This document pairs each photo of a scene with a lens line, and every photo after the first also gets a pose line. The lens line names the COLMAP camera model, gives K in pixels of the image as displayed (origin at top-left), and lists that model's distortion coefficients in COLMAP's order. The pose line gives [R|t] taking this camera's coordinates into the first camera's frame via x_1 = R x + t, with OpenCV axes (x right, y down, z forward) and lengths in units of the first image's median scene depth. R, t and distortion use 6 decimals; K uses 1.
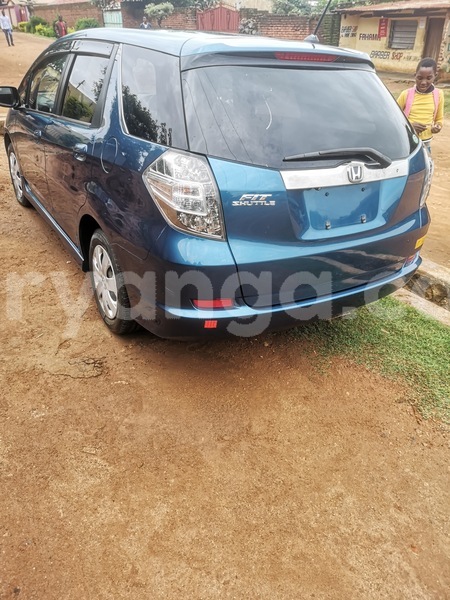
lens RADIAL K [[473.5, 0, 224.1], [0, 473.5, 300.1], [0, 0, 1]] dist [0.050107, -0.057083]
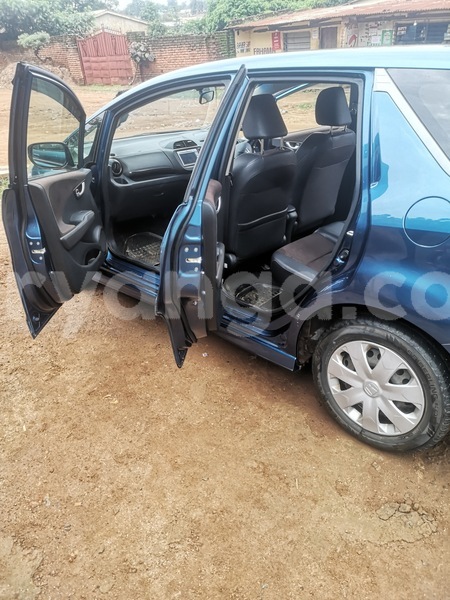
lens RADIAL K [[473.5, 0, 213.5], [0, 473.5, 299.1], [0, 0, 1]] dist [0.050107, -0.057083]
pose [[0.961677, -0.182212, 0.204879, -0.670569], [0.189560, 0.981728, -0.016661, -0.227048], [-0.198100, 0.054859, 0.978645, 0.357845]]
